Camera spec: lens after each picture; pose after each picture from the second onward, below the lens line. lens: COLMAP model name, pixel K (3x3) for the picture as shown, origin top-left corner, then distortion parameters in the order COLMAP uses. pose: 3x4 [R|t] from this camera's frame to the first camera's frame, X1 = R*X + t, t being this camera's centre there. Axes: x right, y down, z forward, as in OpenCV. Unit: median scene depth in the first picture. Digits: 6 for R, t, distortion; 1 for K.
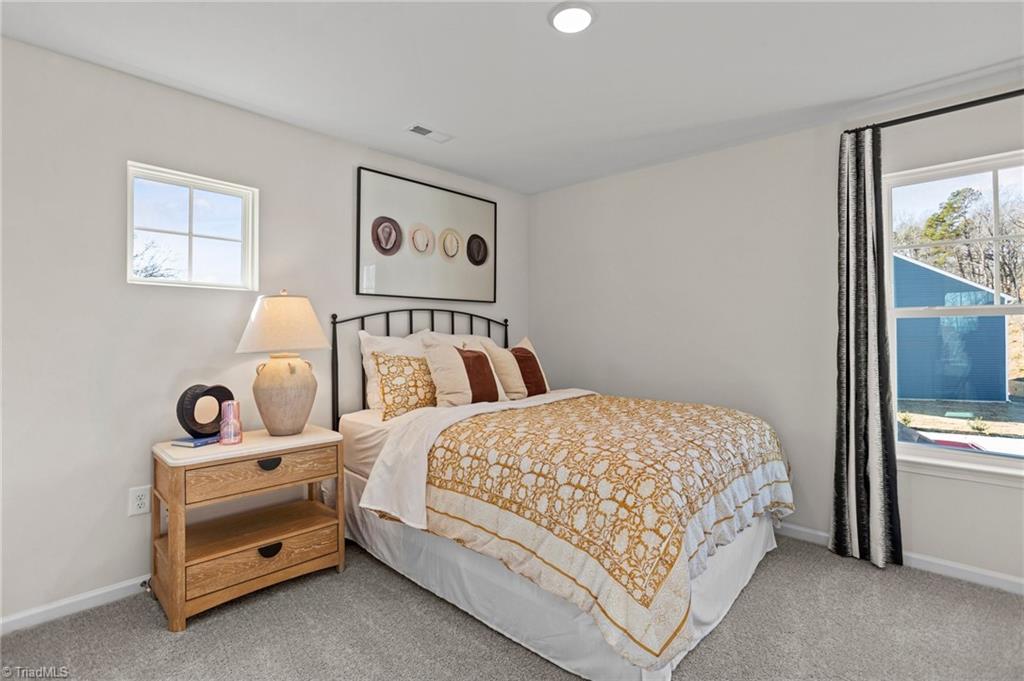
lens RADIAL K [[502.5, 0, 512.0], [0, 502.5, 340.5], [0, 0, 1]] dist [-0.005767, 0.000181]
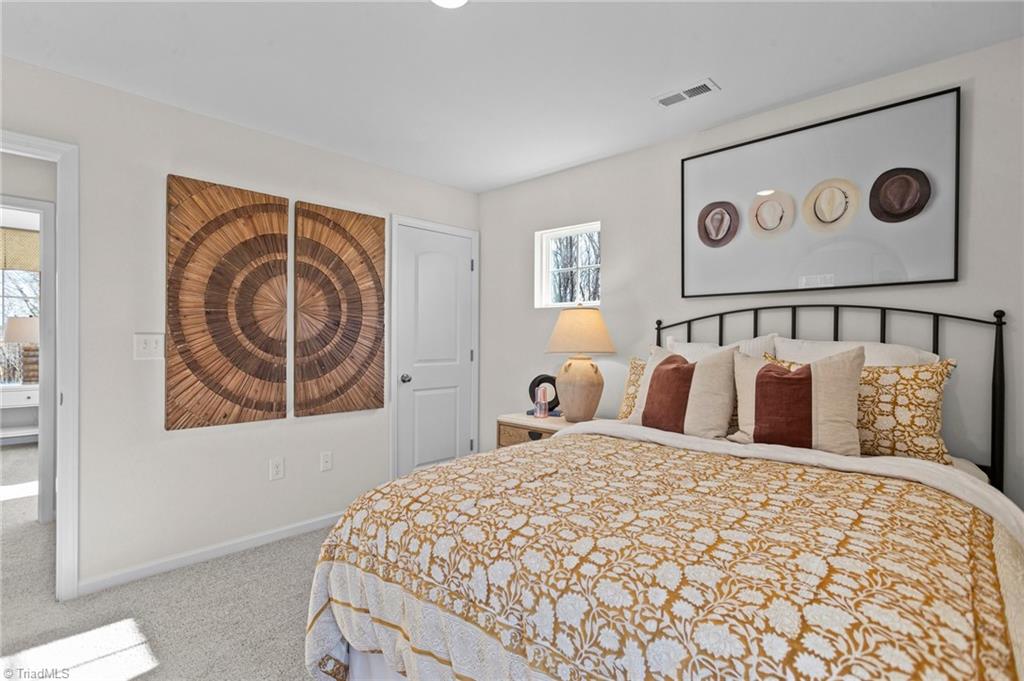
lens RADIAL K [[502.5, 0, 512.0], [0, 502.5, 340.5], [0, 0, 1]] dist [-0.005767, 0.000181]
pose [[-0.000486, 0.010641, -0.999943, 0.589684], [-0.009071, 0.999902, 0.010645, -0.018435], [0.999959, 0.009075, -0.000389, 0.651225]]
